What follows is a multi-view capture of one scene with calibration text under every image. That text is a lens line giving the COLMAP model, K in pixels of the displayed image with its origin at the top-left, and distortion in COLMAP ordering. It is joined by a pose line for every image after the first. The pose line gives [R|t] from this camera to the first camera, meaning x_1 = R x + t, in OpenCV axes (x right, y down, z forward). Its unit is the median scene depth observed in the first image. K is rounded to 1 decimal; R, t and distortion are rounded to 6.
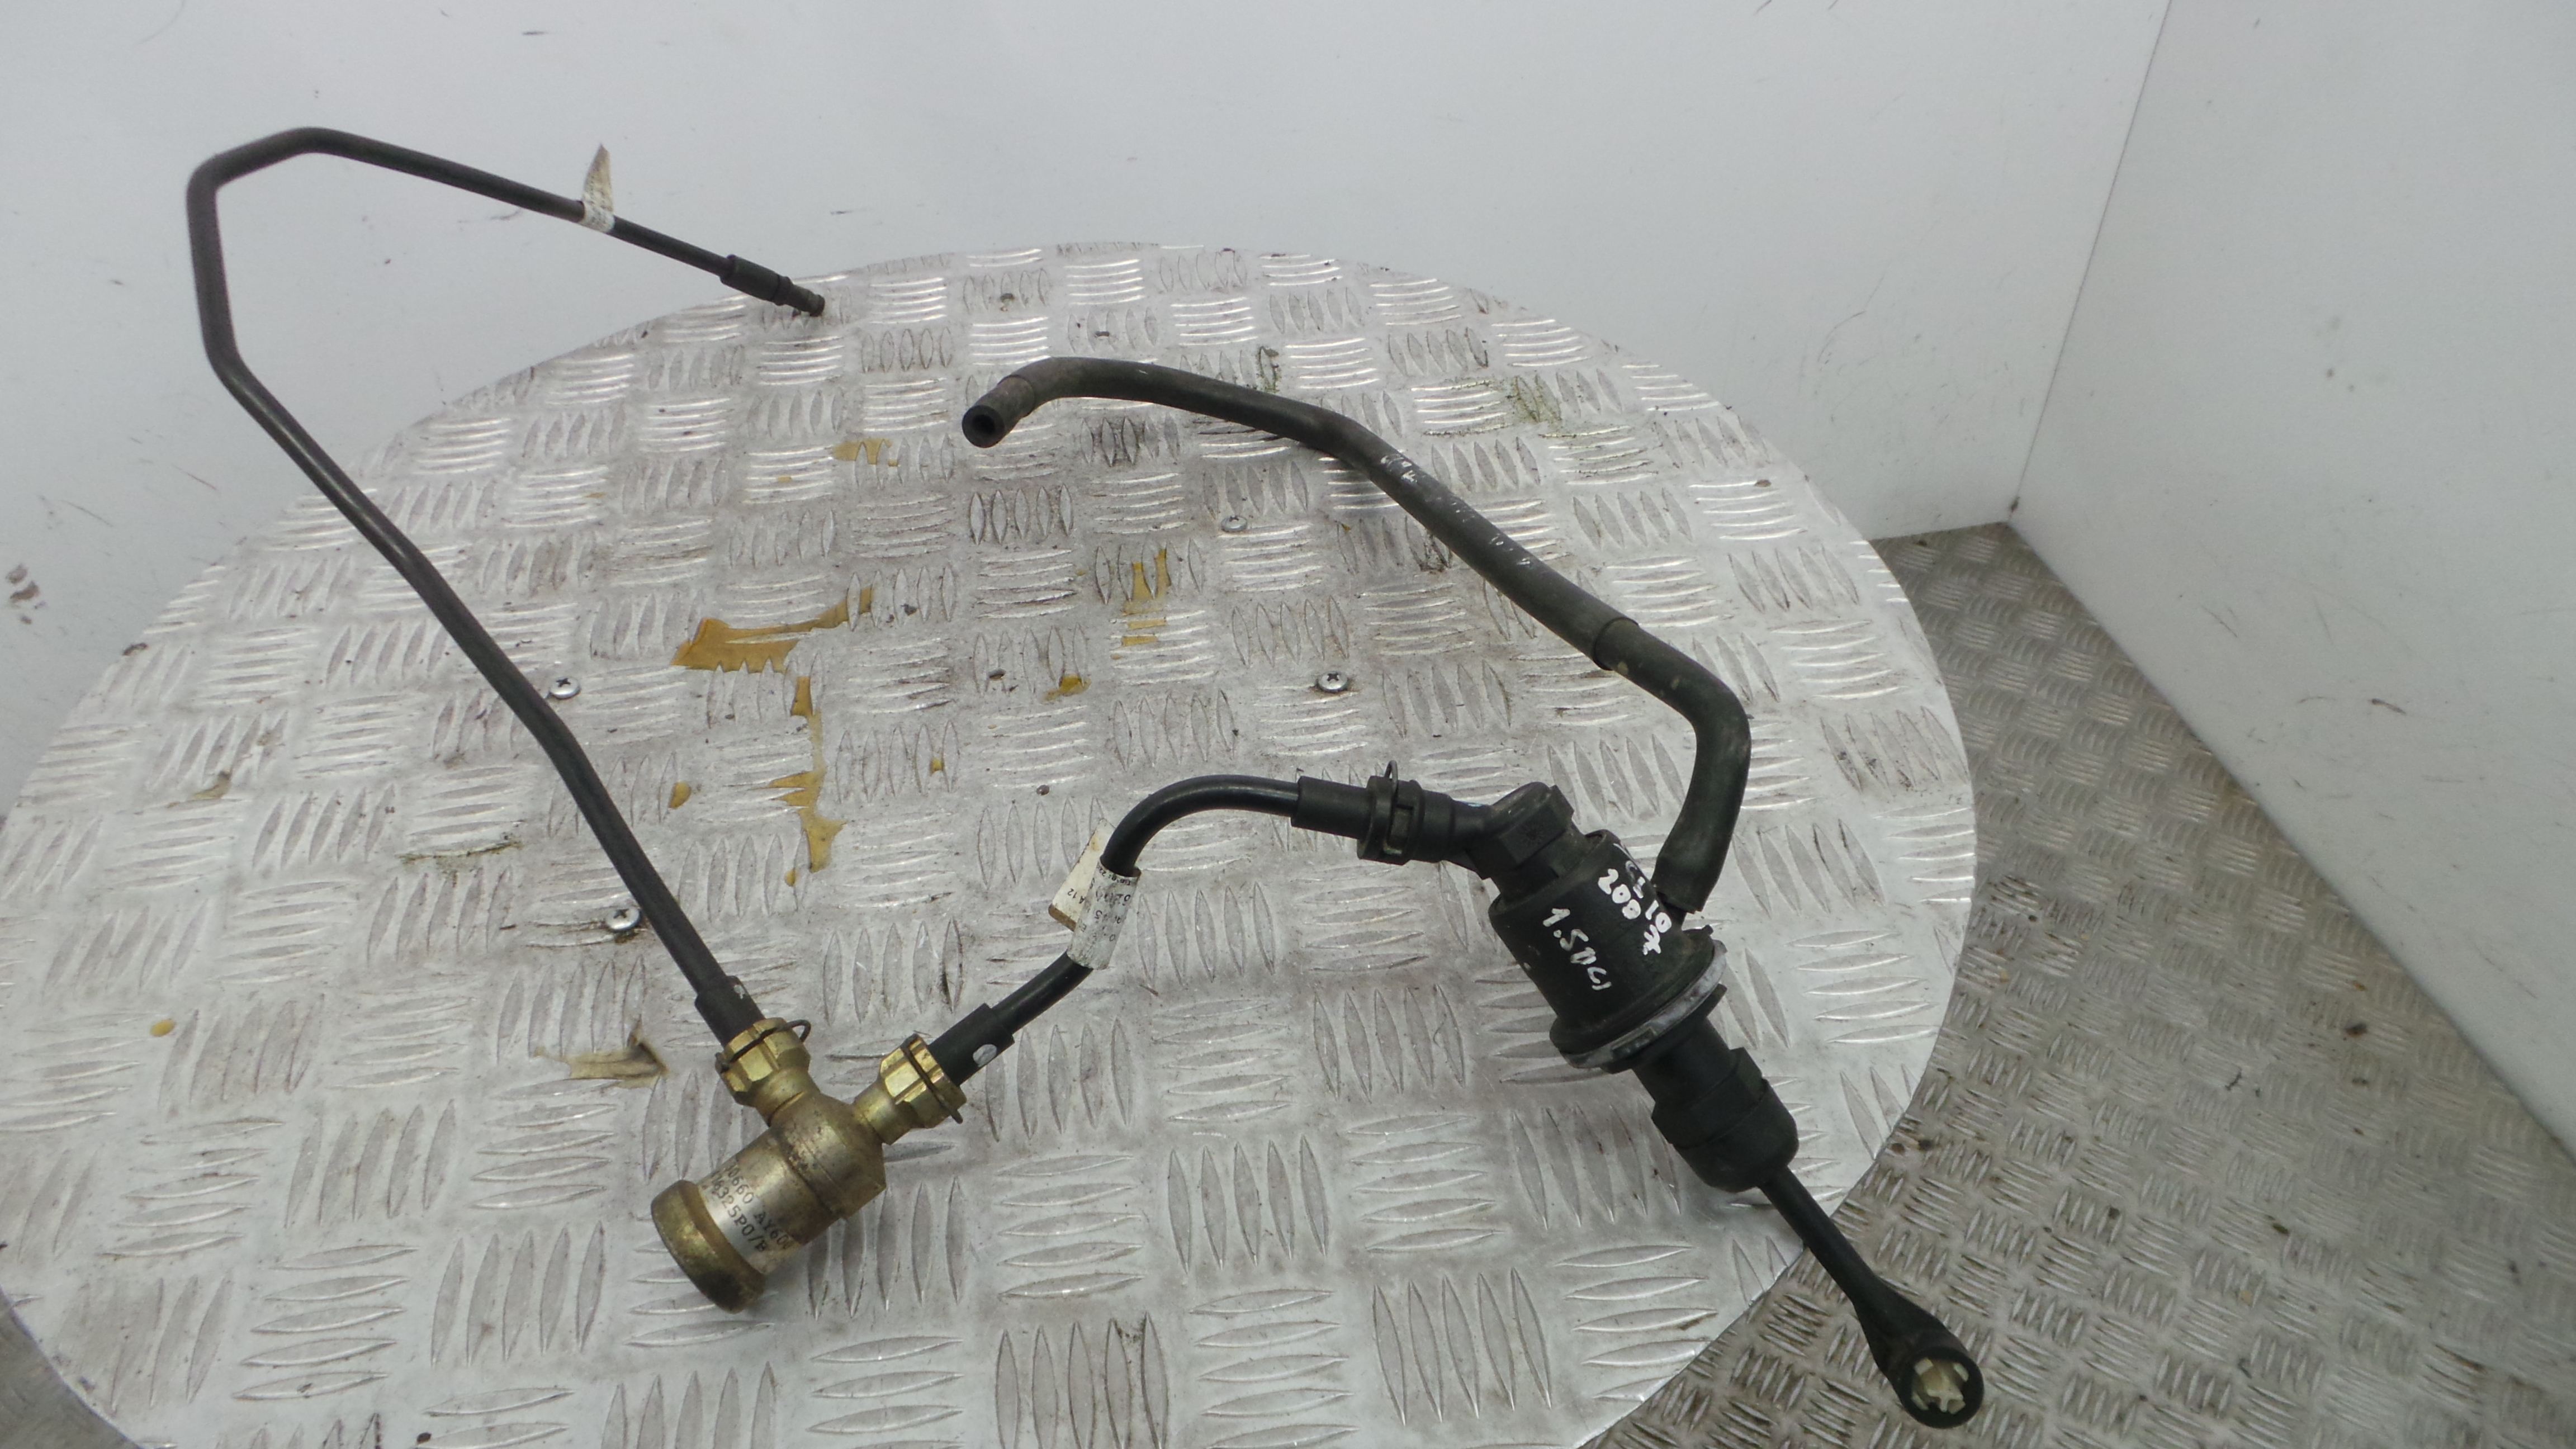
lens RADIAL K [[1778.8, 0, 1289.5], [0, 1778.8, 738.2], [0, 0, 1]] dist [0.005100, 0.006565]
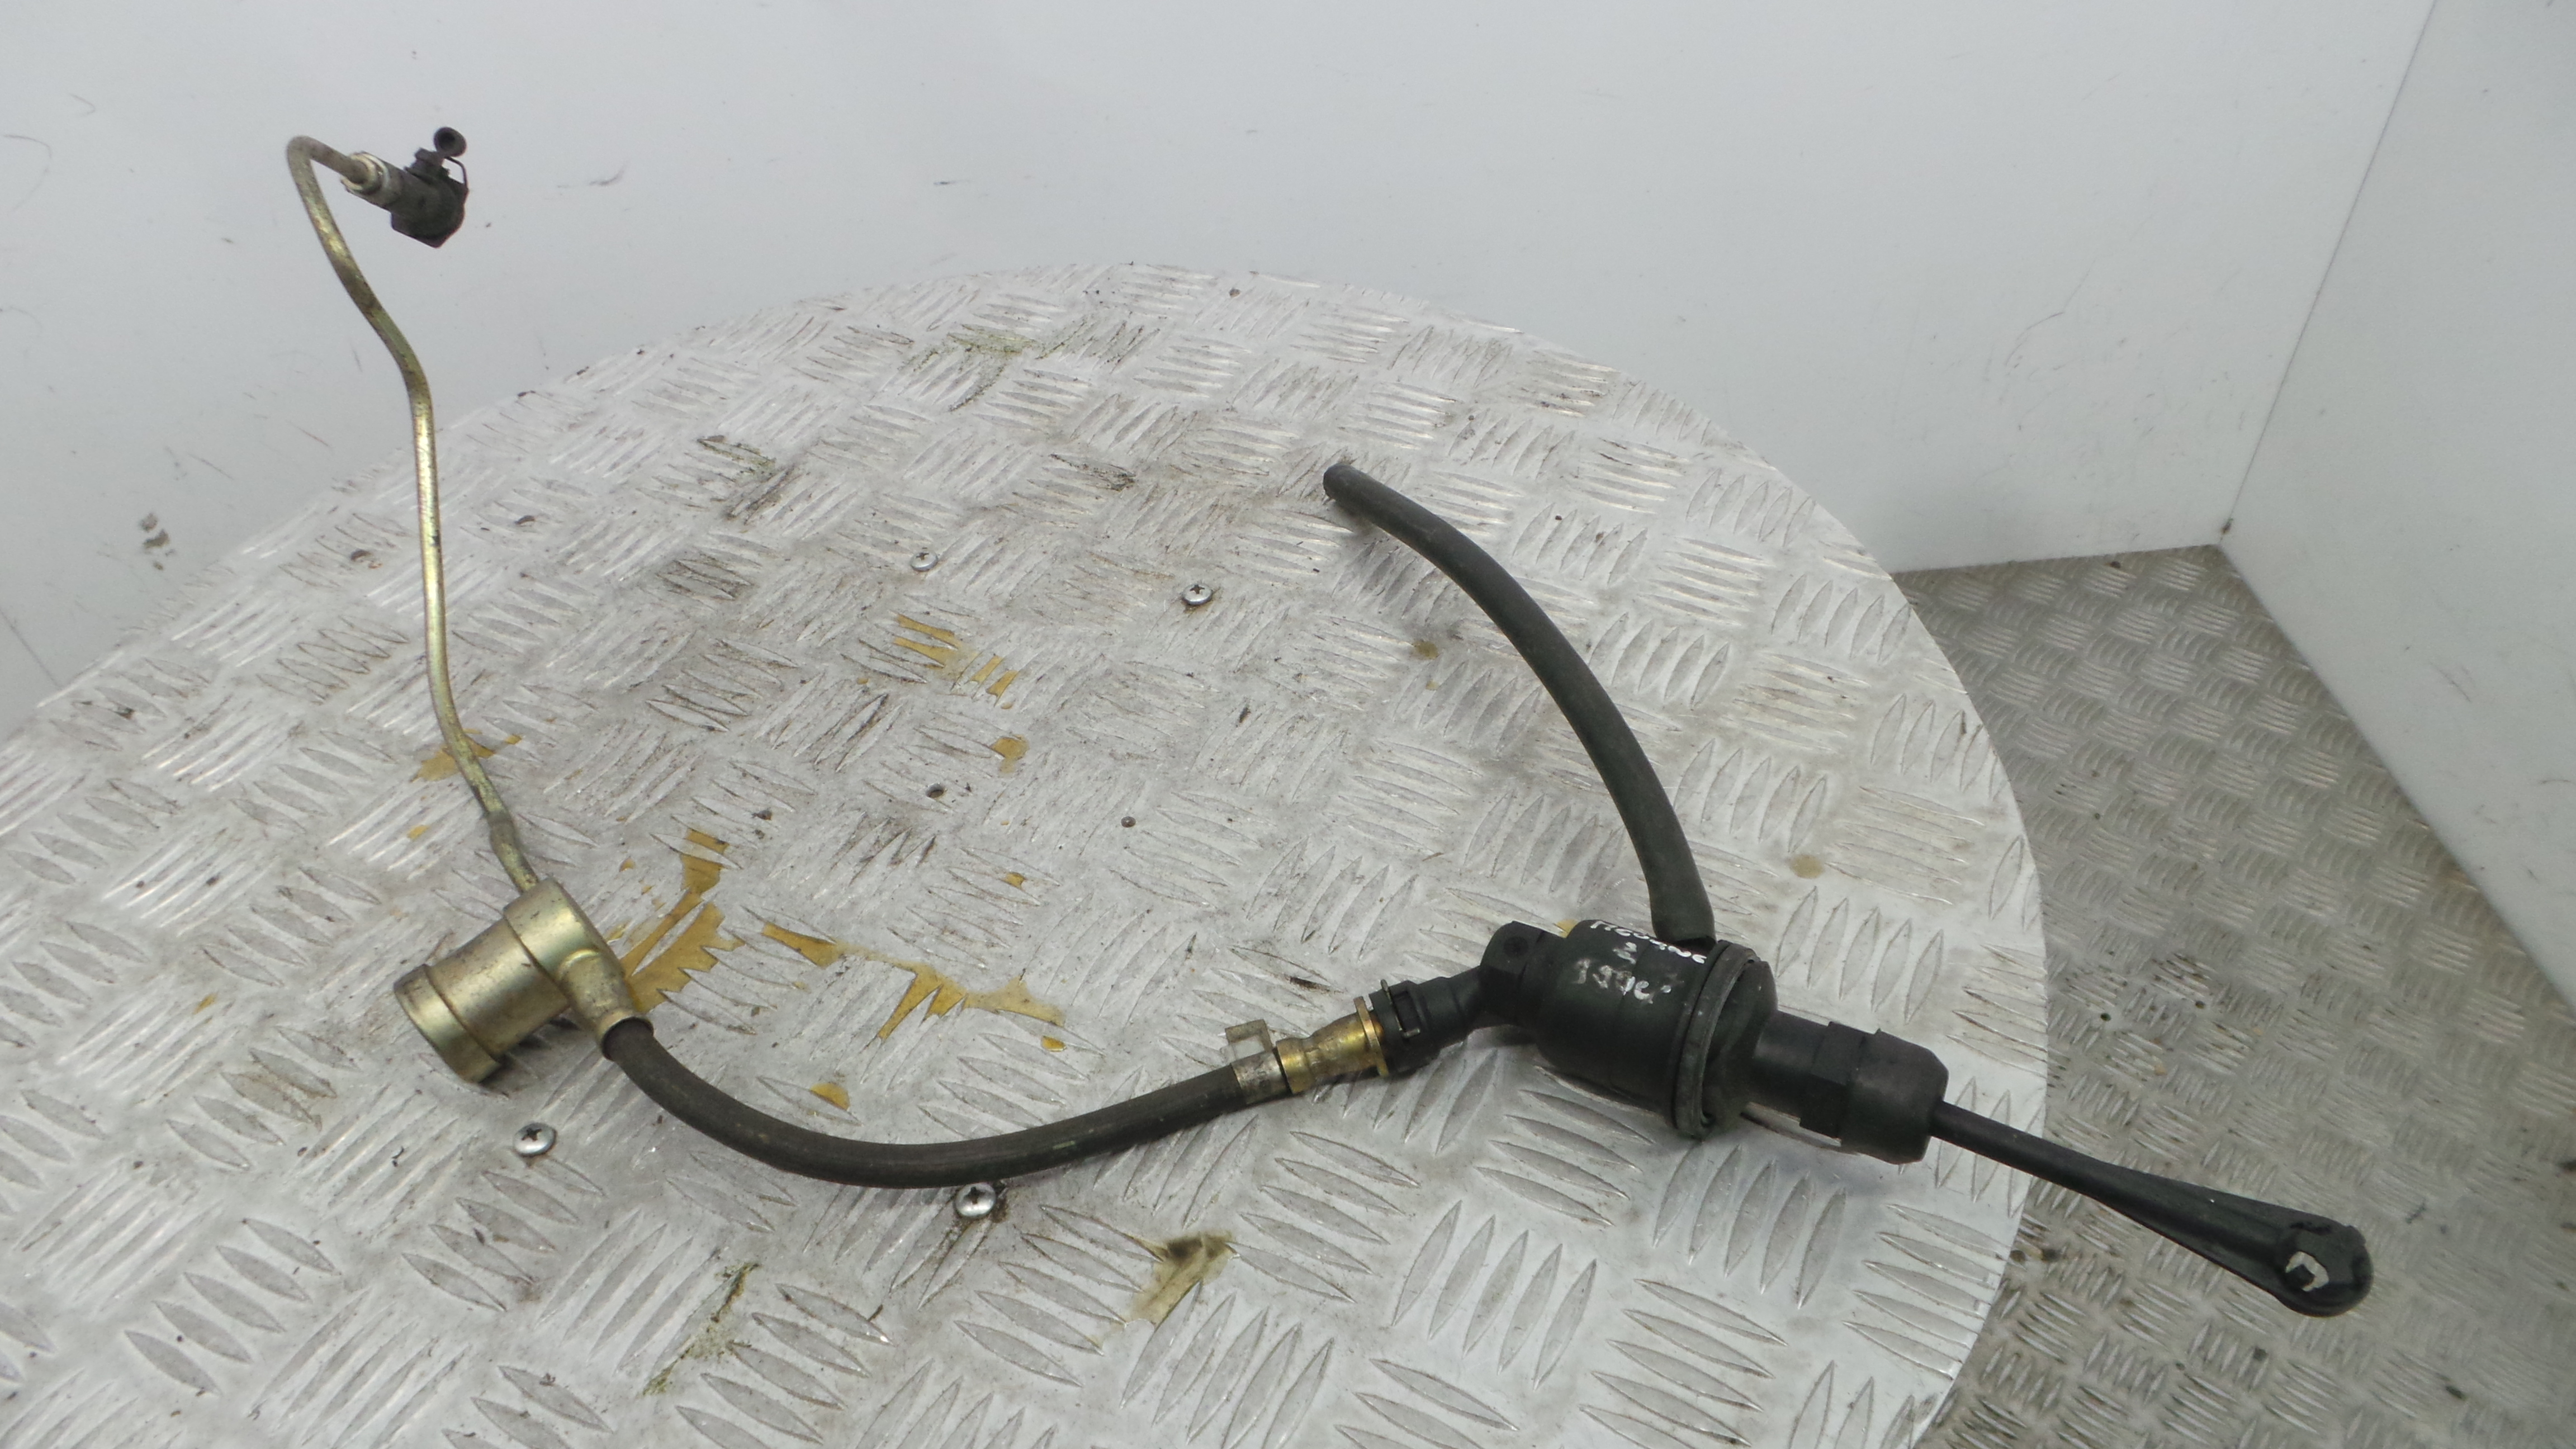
lens RADIAL K [[1800.0, 0, 1286.0], [0, 1800.0, 720.1], [0, 0, 1]] dist [0.005194, 0.003632]
pose [[0.596753, -0.555595, 0.578964, -0.549796], [0.572724, 0.800268, 0.177644, -0.121416], [-0.562025, 0.225577, 0.795766, 0.173121]]
